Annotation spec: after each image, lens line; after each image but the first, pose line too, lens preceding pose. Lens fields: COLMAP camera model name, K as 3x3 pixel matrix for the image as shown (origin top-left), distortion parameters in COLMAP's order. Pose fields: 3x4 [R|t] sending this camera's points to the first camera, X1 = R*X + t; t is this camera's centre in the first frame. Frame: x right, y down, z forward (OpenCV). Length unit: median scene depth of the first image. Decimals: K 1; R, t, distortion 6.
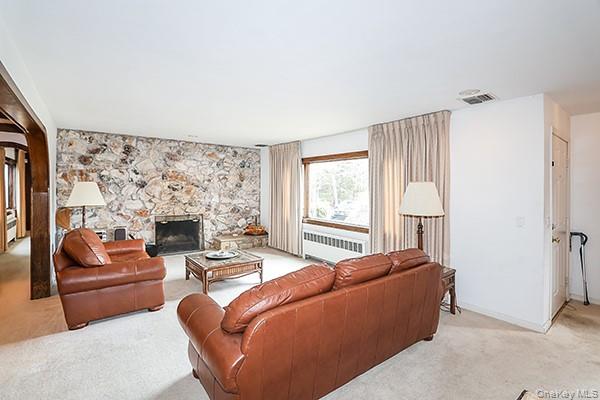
lens RADIAL K [[287.9, 0, 300.5], [0, 287.9, 195.1], [0, 0, 1]] dist [-0.003208, -0.000531]
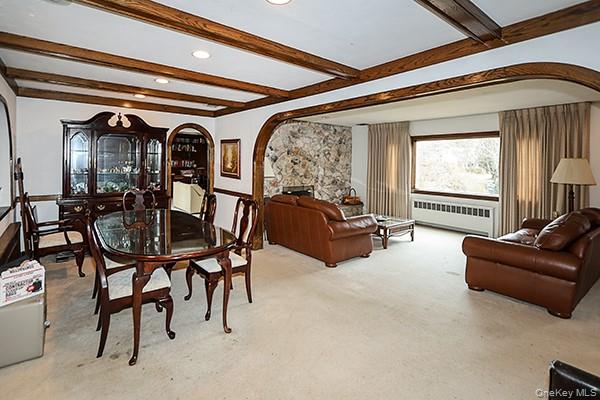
lens RADIAL K [[287.9, 0, 315.3], [0, 287.9, 166.5], [0, 0, 1]] dist [-0.003208, -0.000531]
pose [[0.999733, 0.003656, -0.022833, -0.339463], [-0.003877, 0.999946, -0.009639, 0.003242], [0.022797, 0.009725, 0.999693, -0.144458]]
